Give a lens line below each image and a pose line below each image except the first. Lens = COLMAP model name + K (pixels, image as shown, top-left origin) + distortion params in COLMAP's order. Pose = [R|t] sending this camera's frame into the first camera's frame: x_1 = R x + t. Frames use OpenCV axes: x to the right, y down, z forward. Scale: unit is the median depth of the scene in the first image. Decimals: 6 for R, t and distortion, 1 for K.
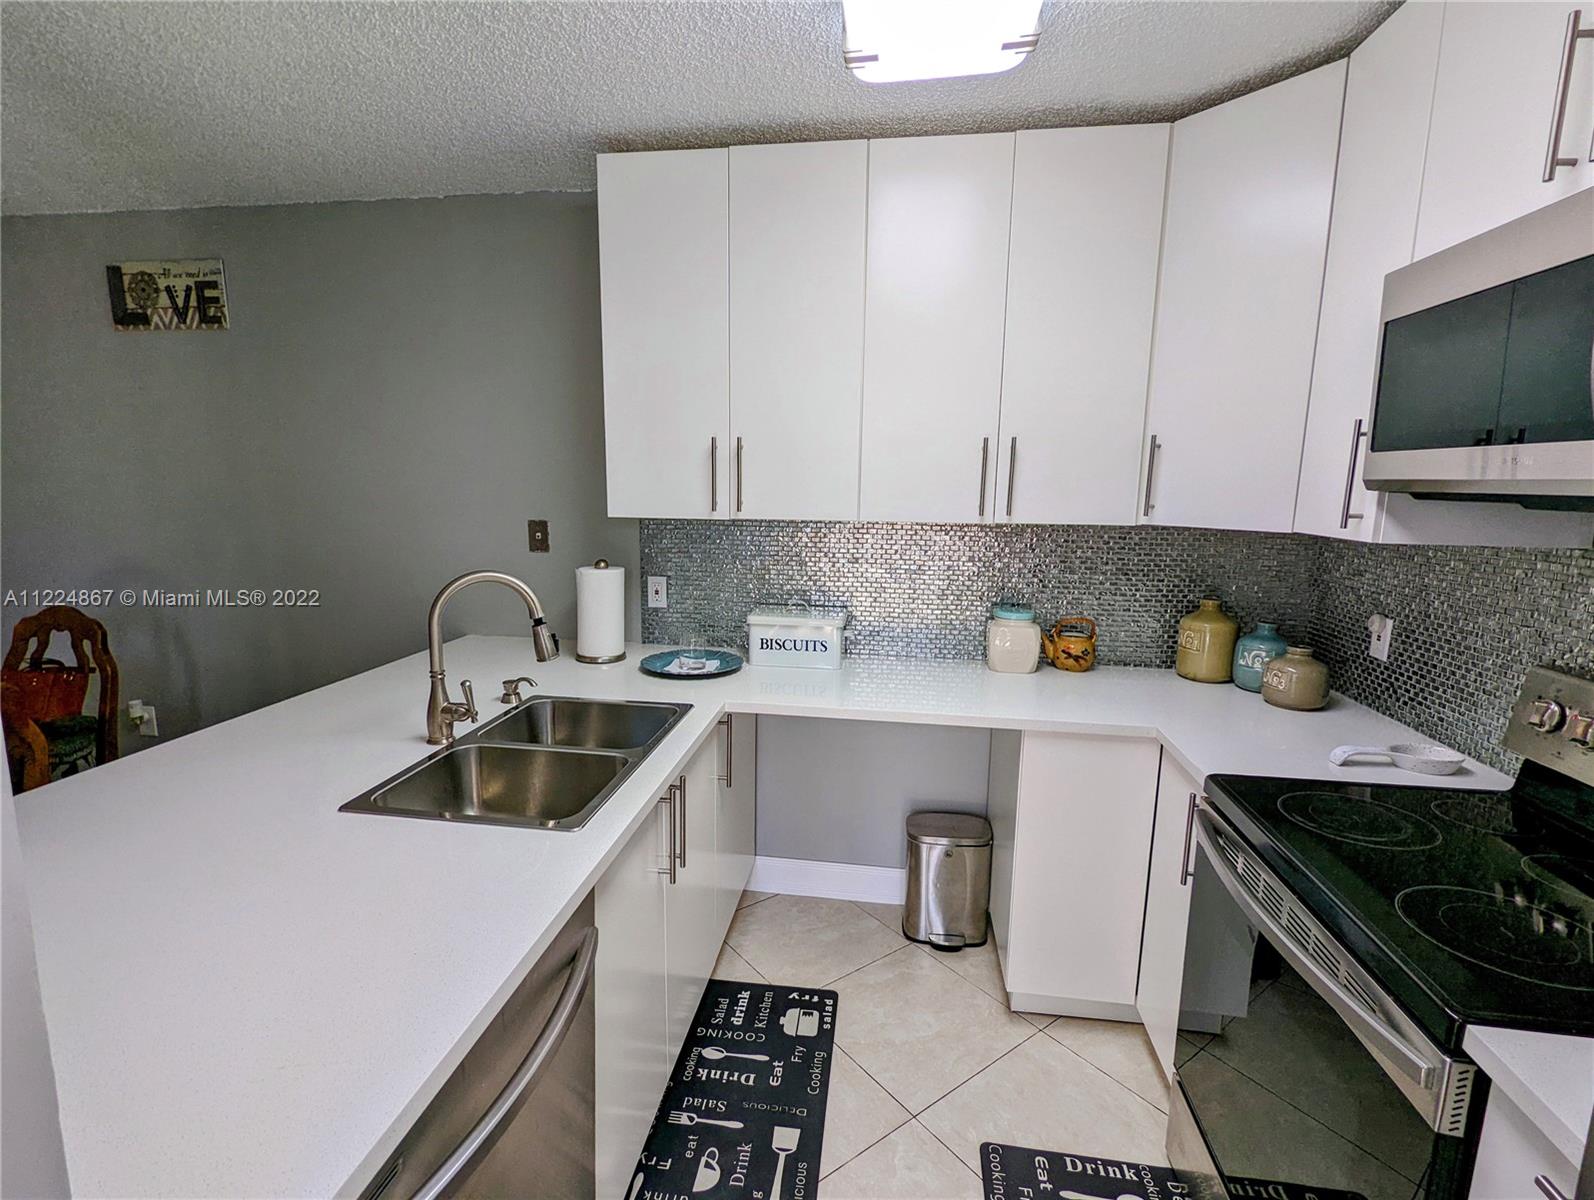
lens RADIAL K [[765.5, 0, 790.5], [0, 765.5, 608.1], [0, 0, 1]] dist [-0.000755, 0.001362]
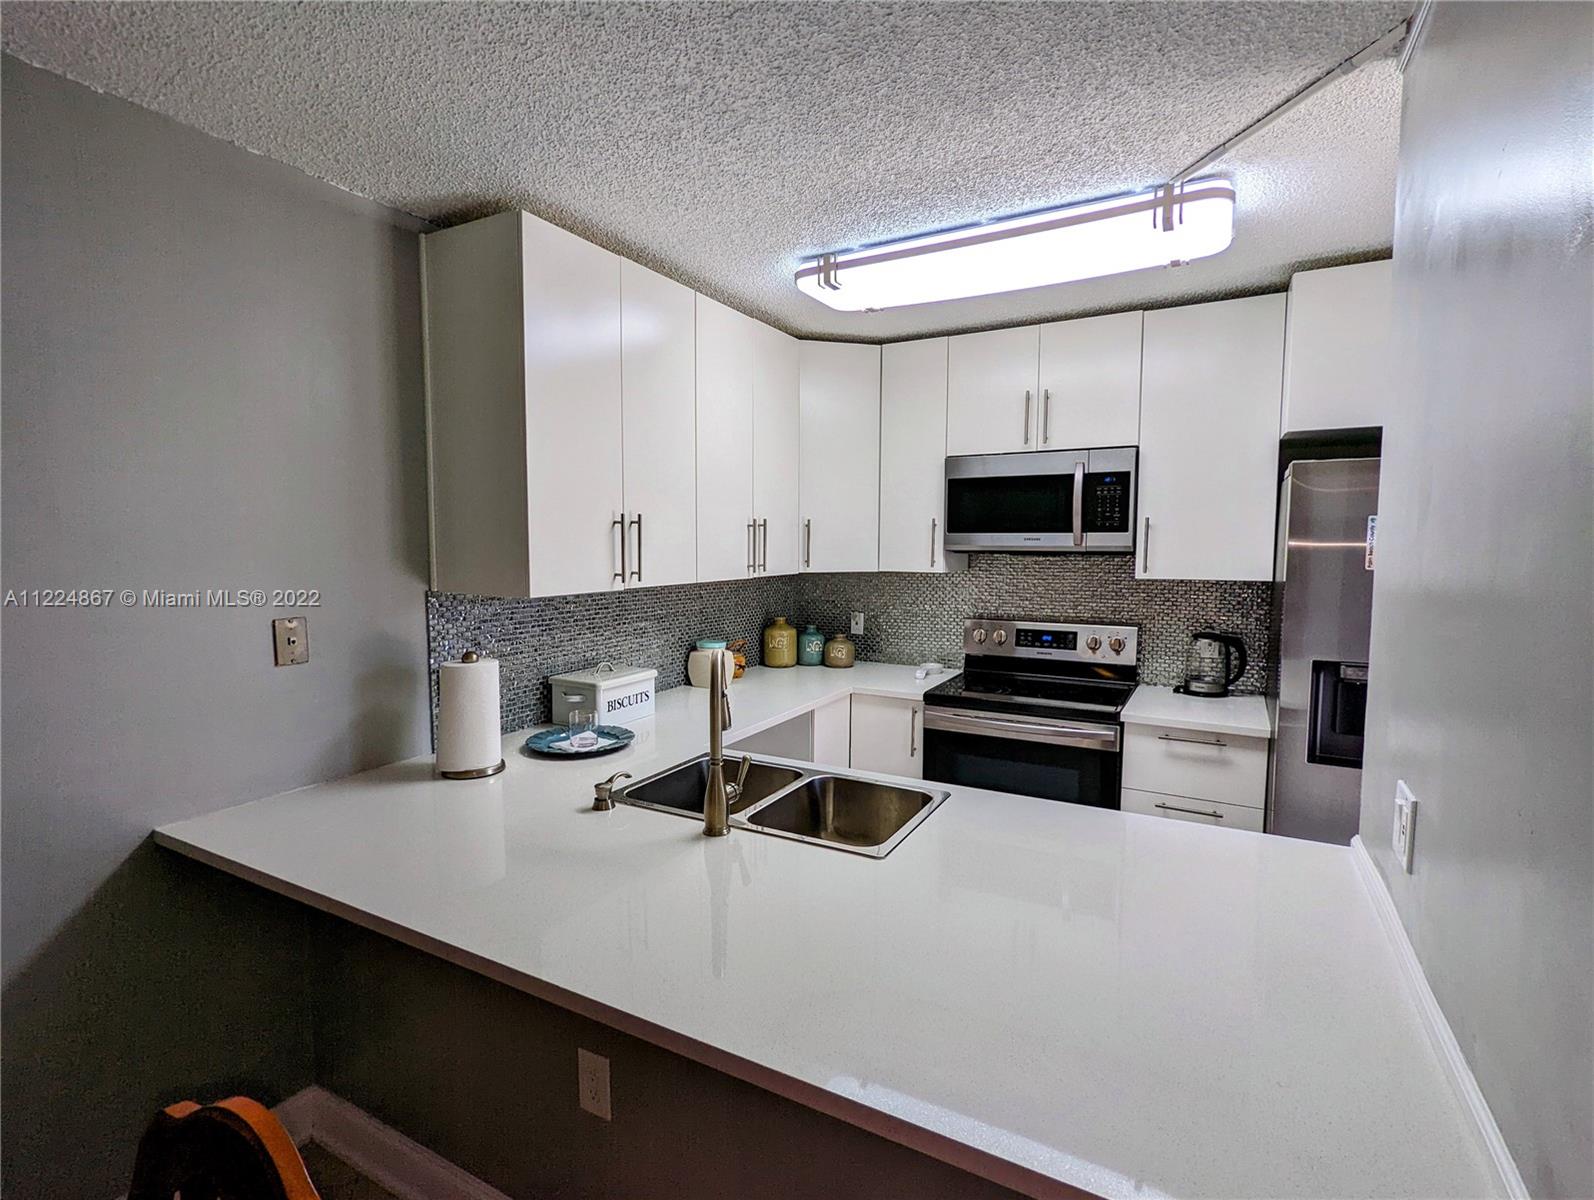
lens RADIAL K [[765.5, 0, 790.5], [0, 765.5, 608.1], [0, 0, 1]] dist [-0.000755, 0.001362]
pose [[0.348864, -0.097768, 0.932060, -1.077603], [0.156533, 0.986651, 0.044905, -0.111362], [-0.924008, 0.130233, 0.359512, 0.447512]]
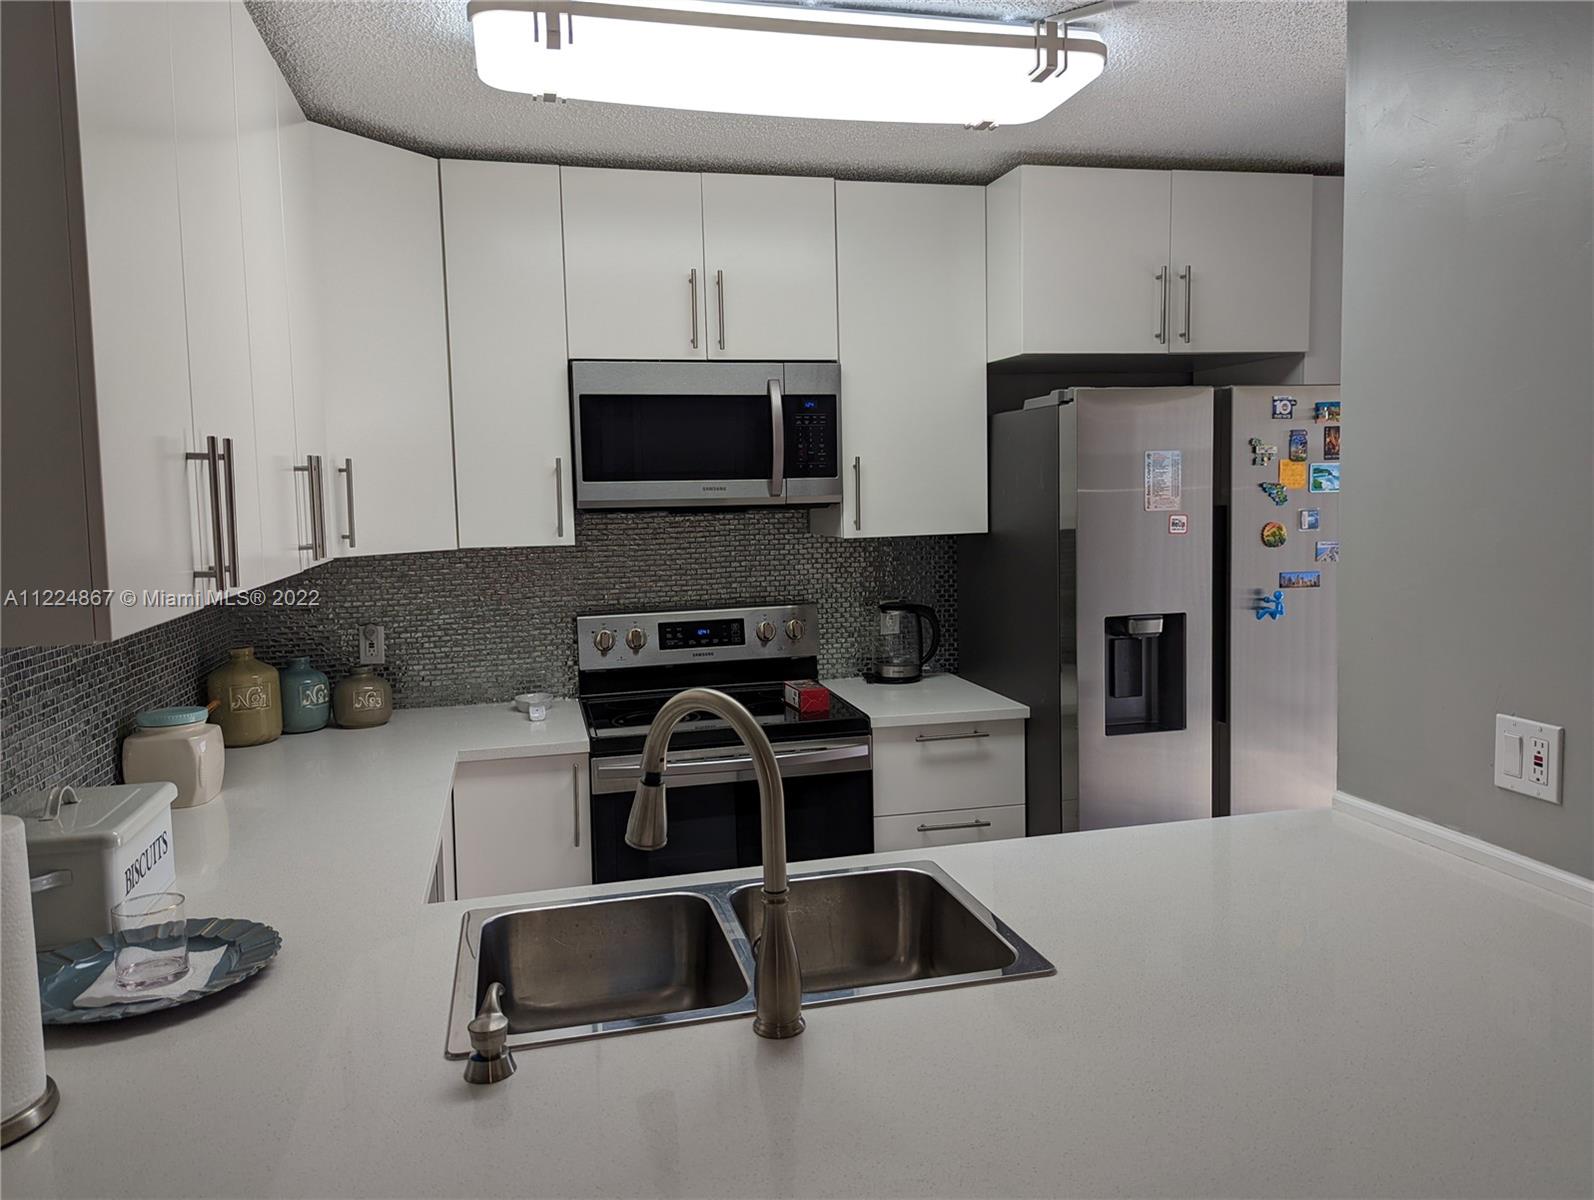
lens RADIAL K [[1124.7, 0, 801.0], [0, 1124.7, 589.2], [0, 0, 1]] dist [0.074404, -0.086229]
pose [[-0.388397, -0.085027, 0.917561, -0.946624], [0.167982, 0.972517, 0.161225, -0.195610], [-0.906052, 0.216753, -0.363439, 1.002441]]
